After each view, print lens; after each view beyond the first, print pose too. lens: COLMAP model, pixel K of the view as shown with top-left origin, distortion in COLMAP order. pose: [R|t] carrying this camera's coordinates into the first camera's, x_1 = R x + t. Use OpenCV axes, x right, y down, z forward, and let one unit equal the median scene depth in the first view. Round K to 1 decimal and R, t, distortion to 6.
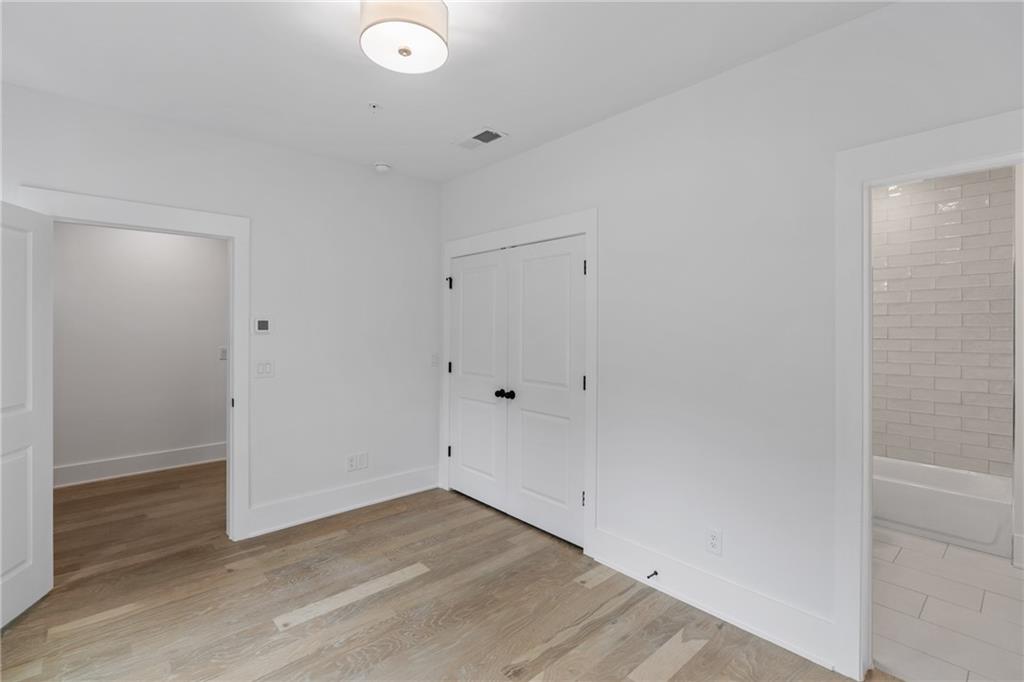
lens RADIAL K [[476.9, 0, 508.1], [0, 476.9, 334.7], [0, 0, 1]] dist [-0.000206, 0.000217]
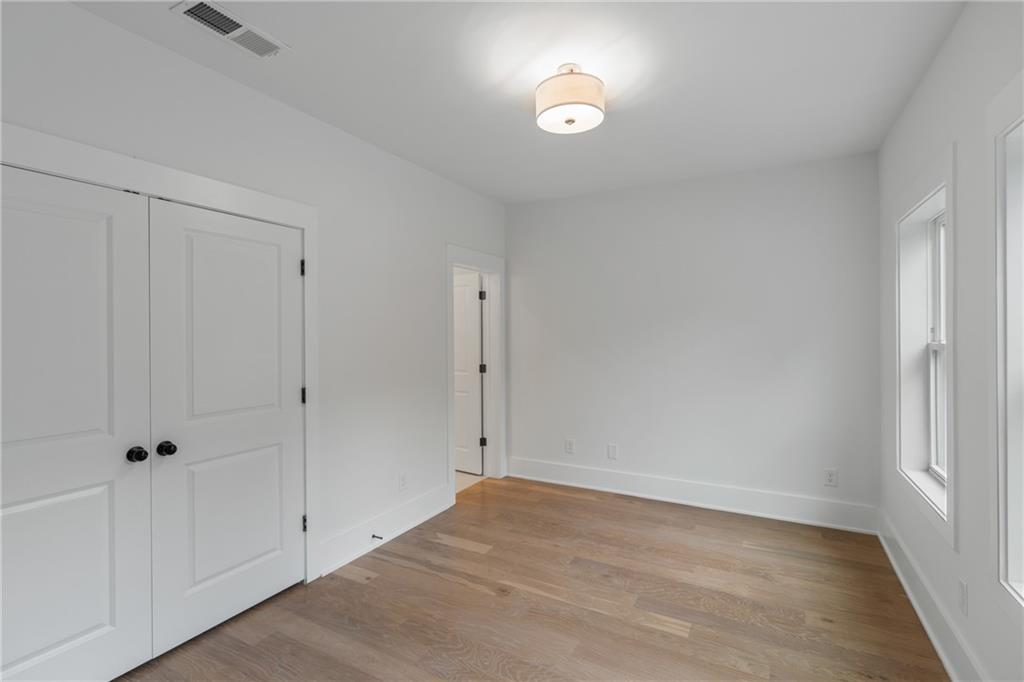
lens RADIAL K [[461.4, 0, 511.4], [0, 461.4, 339.4], [0, 0, 1]] dist [-0.006184, 0.000616]
pose [[-0.336440, -0.012420, 0.941623, -0.957165], [0.015966, 0.999694, 0.018890, -0.018230], [-0.941570, 0.021390, -0.336139, 1.114239]]
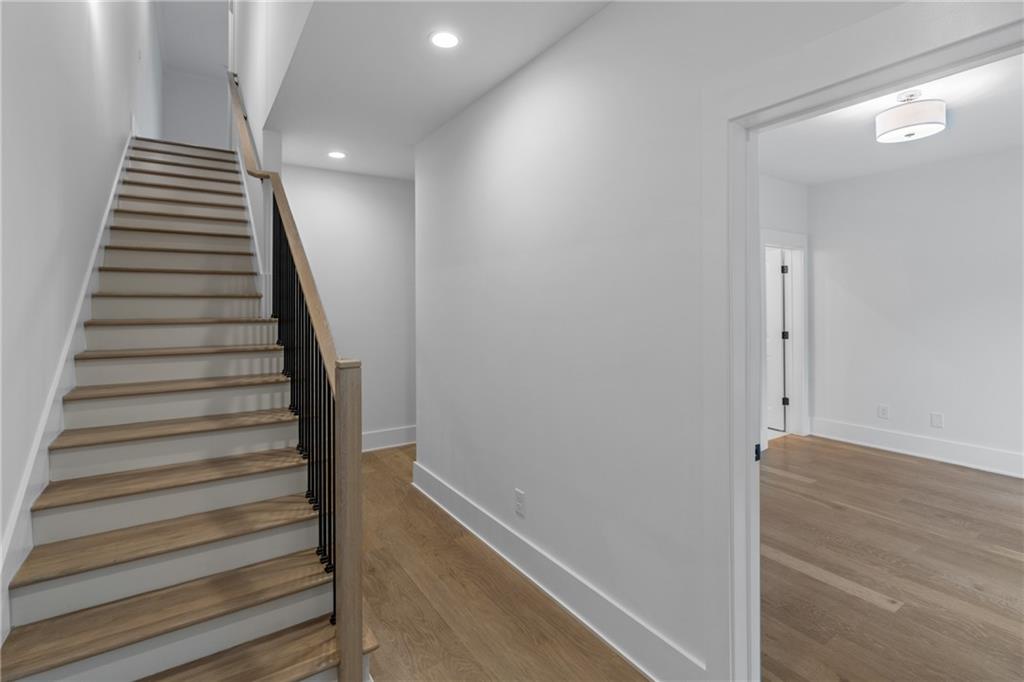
lens RADIAL K [[478.5, 0, 515.2], [0, 478.5, 306.0], [0, 0, 1]] dist [-0.003133, 0.000504]
pose [[0.123807, -0.001974, 0.992304, -1.422274], [0.017168, 0.999853, -0.000153, -0.018977], [-0.992158, 0.017055, 0.123822, 1.512260]]
